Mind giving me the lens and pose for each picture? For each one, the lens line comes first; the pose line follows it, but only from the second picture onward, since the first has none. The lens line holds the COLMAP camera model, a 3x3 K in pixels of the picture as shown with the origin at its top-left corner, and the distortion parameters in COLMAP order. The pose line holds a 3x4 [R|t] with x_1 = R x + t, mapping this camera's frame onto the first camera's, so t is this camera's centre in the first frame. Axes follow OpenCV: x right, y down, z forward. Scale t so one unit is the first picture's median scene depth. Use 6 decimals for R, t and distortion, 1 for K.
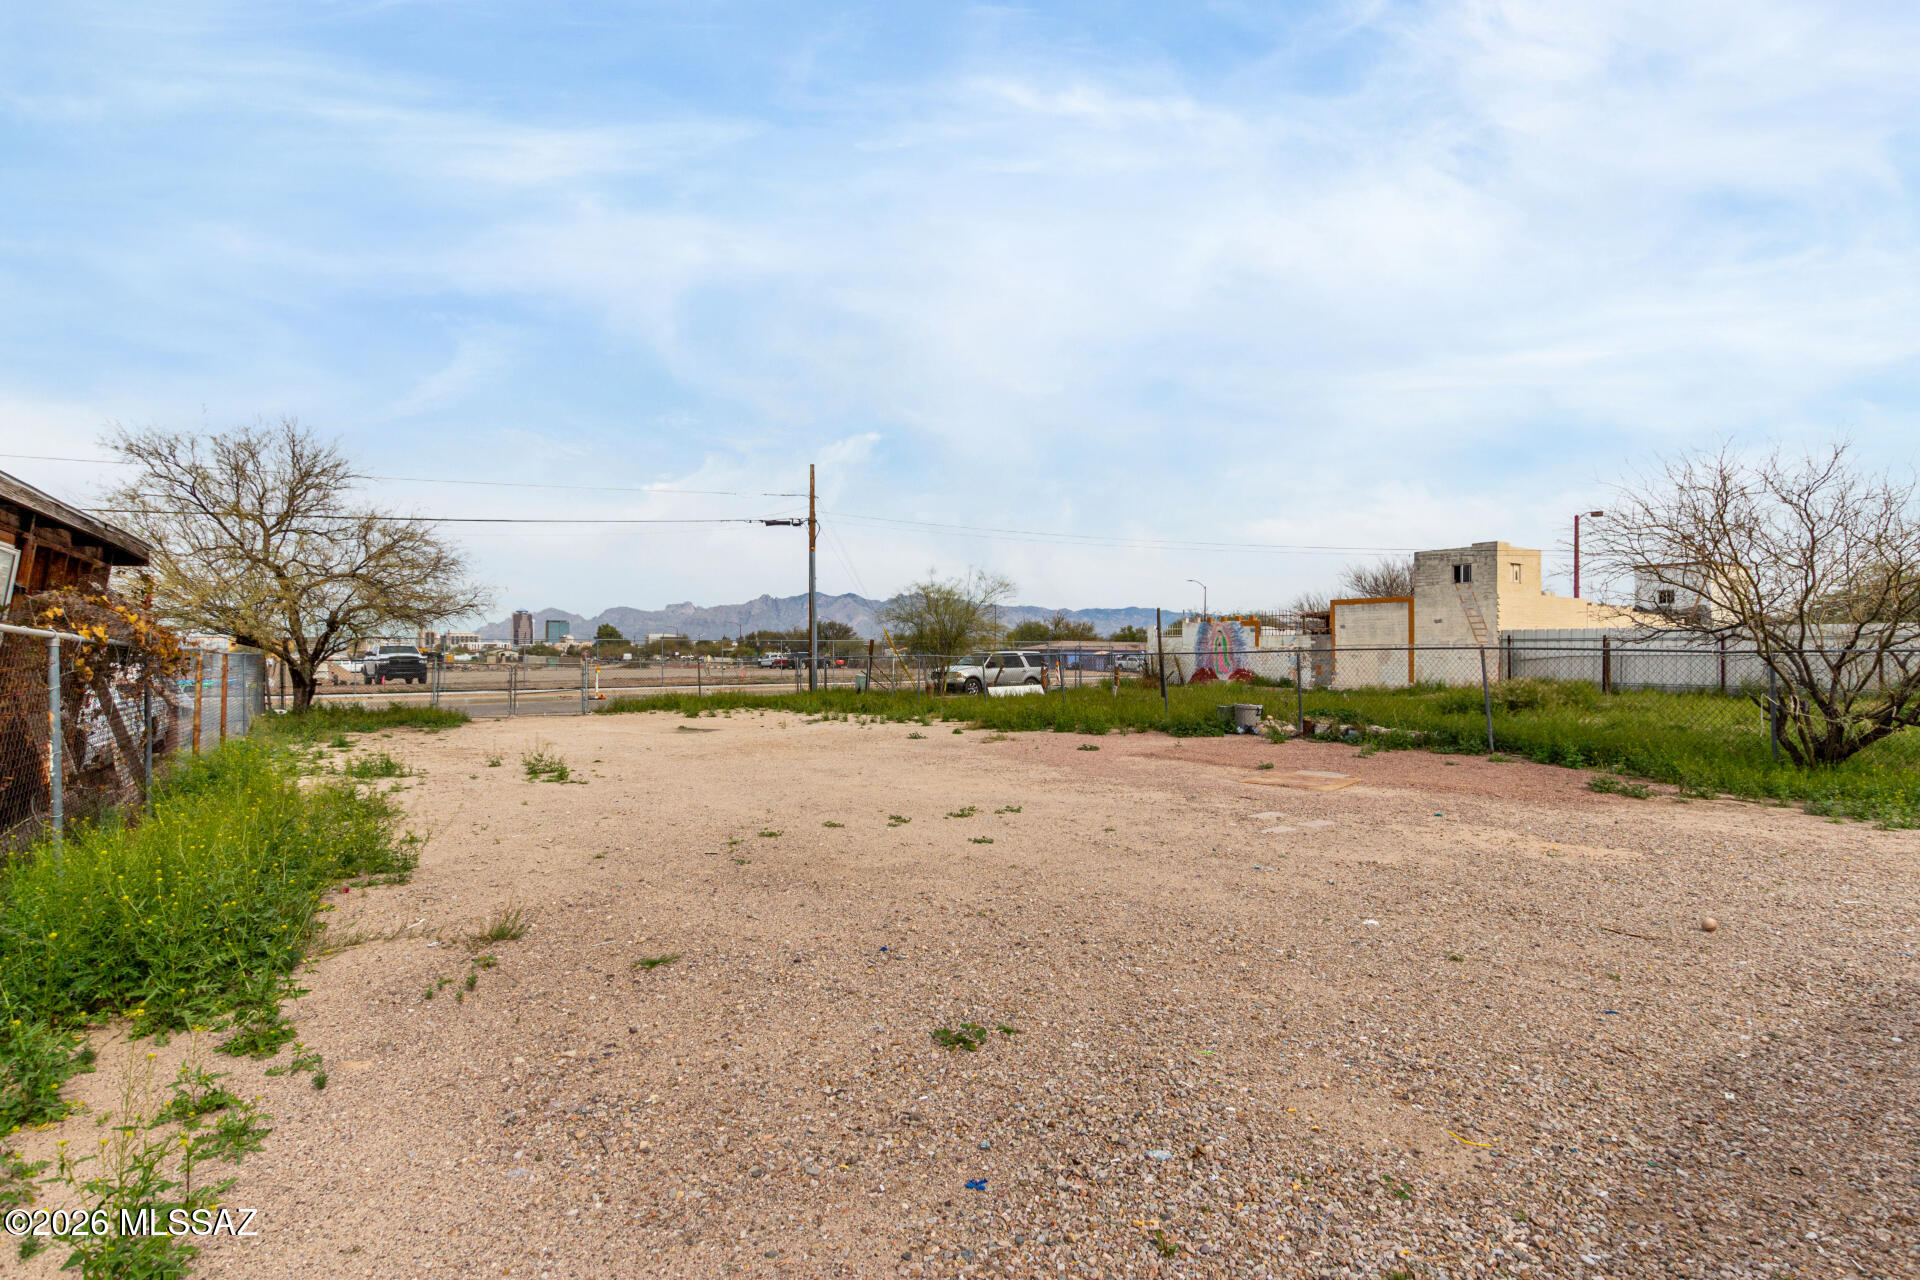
lens RADIAL K [[909.4, 0, 939.8], [0, 909.4, 637.6], [0, 0, 1]] dist [0.020004, -0.007155]
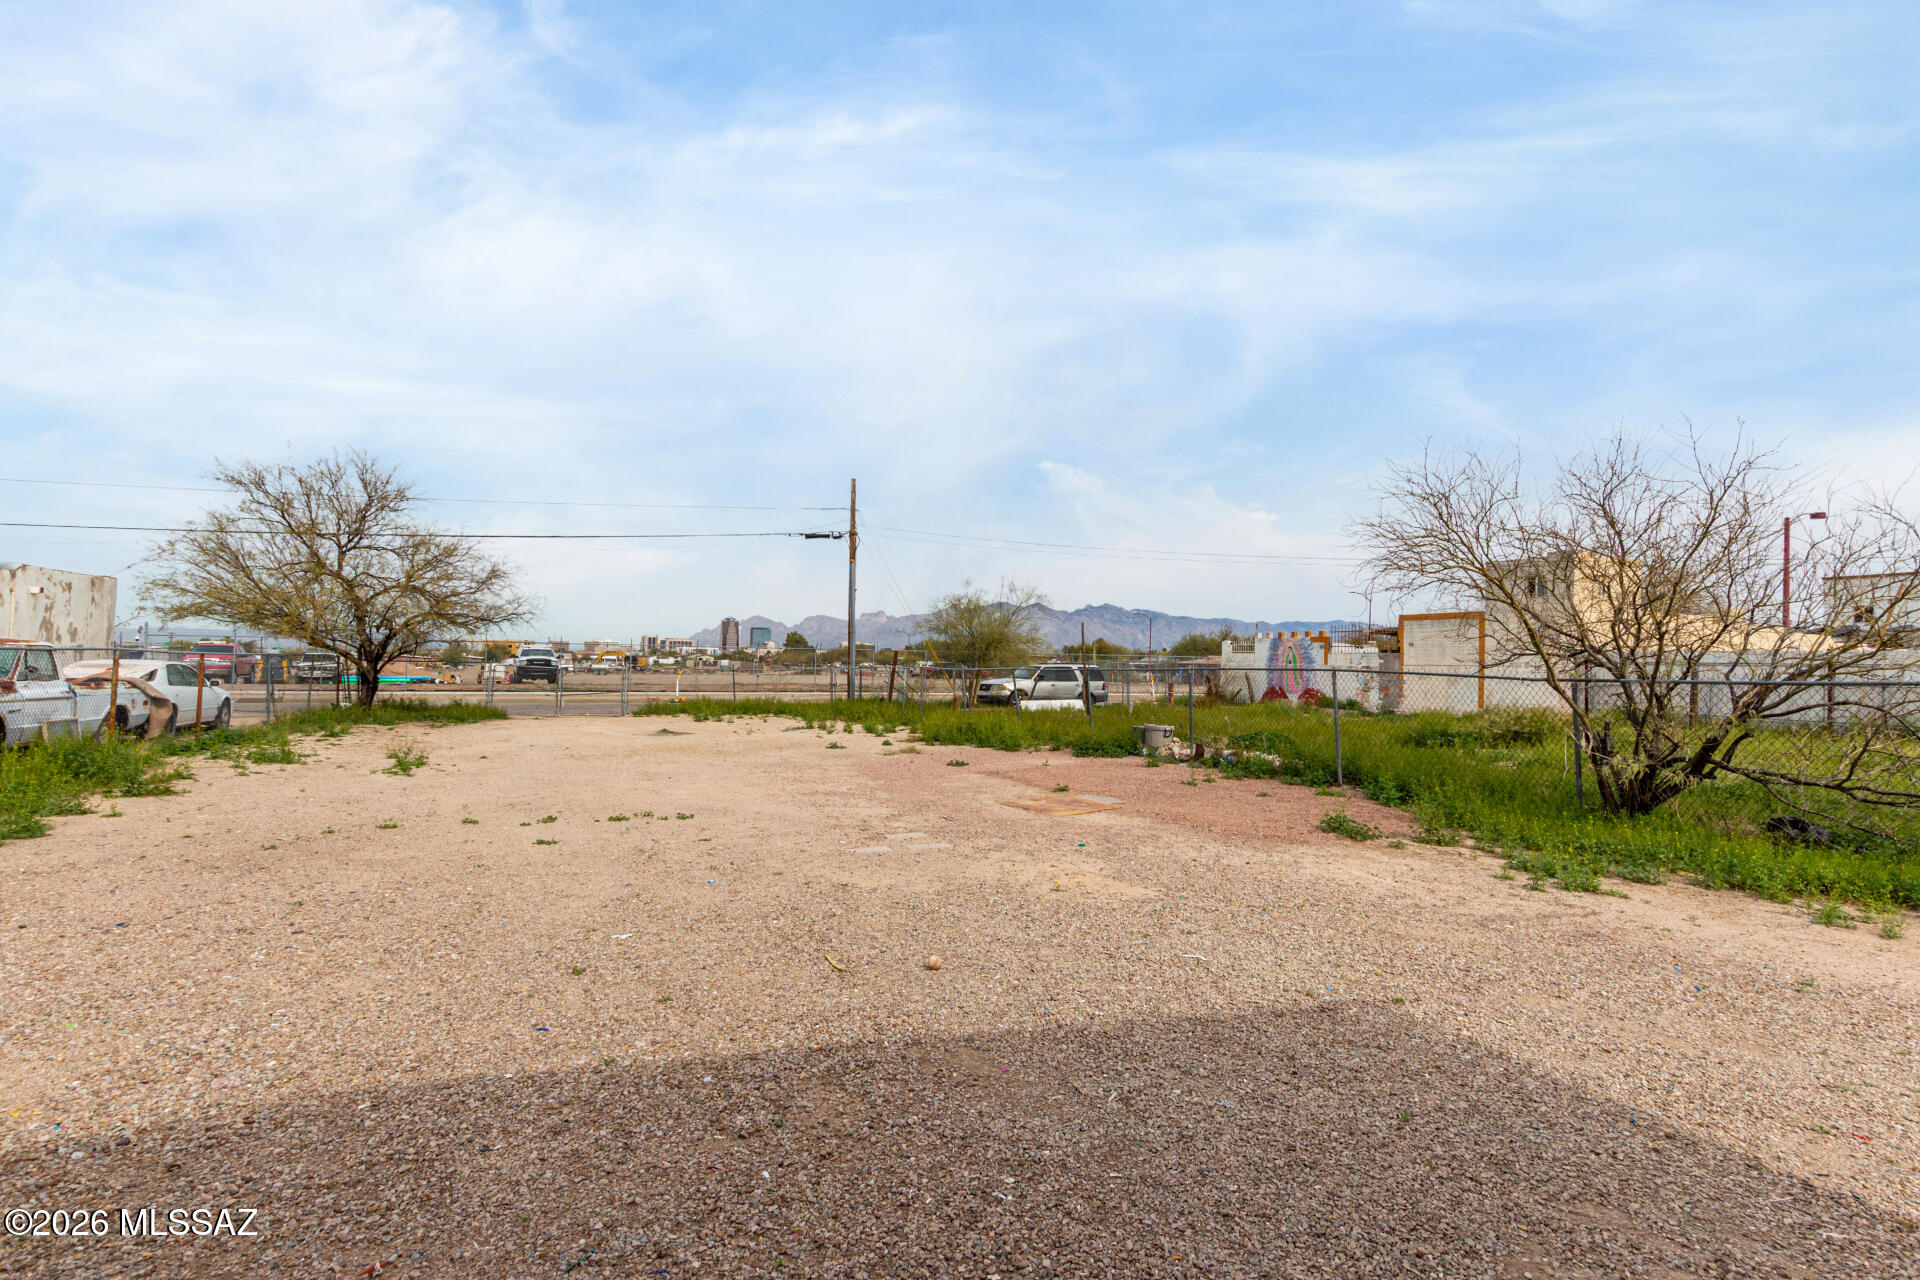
lens RADIAL K [[909.4, 0, 956.3], [0, 909.4, 642.1], [0, 0, 1]] dist [0.020004, -0.007155]
pose [[0.979048, 0.014151, -0.203139, 0.180145], [-0.015551, 0.999865, -0.005300, -0.002602], [0.203036, 0.008348, 0.979136, 0.019412]]
